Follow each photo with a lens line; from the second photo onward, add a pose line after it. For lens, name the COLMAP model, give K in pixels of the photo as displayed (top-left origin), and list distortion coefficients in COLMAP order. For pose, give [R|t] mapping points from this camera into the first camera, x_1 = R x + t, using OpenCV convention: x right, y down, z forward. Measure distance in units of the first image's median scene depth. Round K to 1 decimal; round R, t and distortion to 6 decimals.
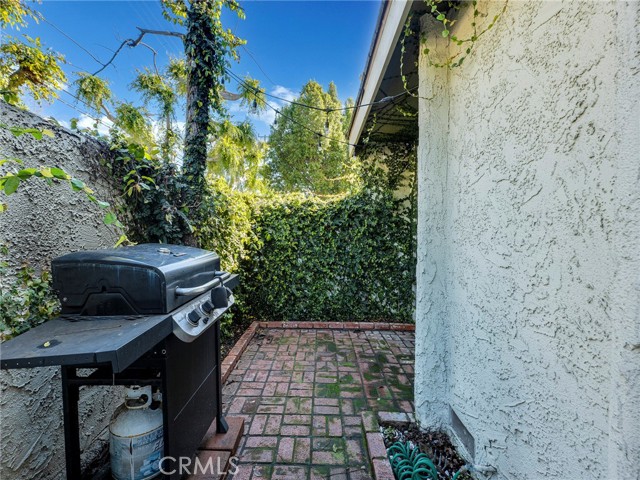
lens RADIAL K [[287.7, 0, 319.8], [0, 287.7, 240.8], [0, 0, 1]] dist [0.000433, -0.000291]
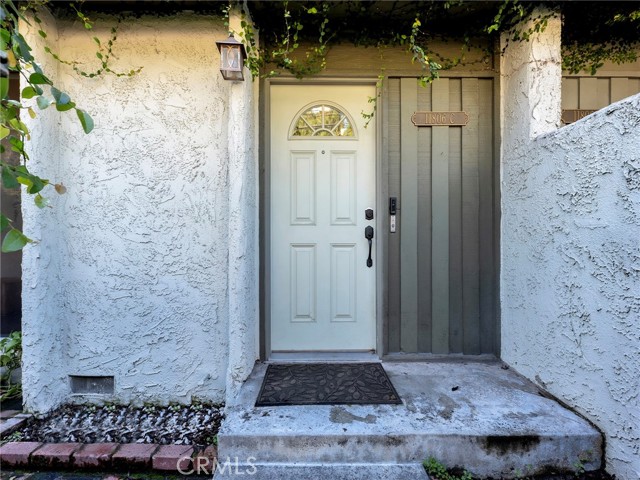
lens RADIAL K [[287.7, 0, 319.8], [0, 287.7, 240.8], [0, 0, 1]] dist [0.000433, -0.000291]
pose [[-0.001842, -0.020876, 0.999780, -0.834373], [0.006242, 0.999762, 0.020887, 0.052727], [-0.999979, 0.006279, -0.001712, 0.061187]]
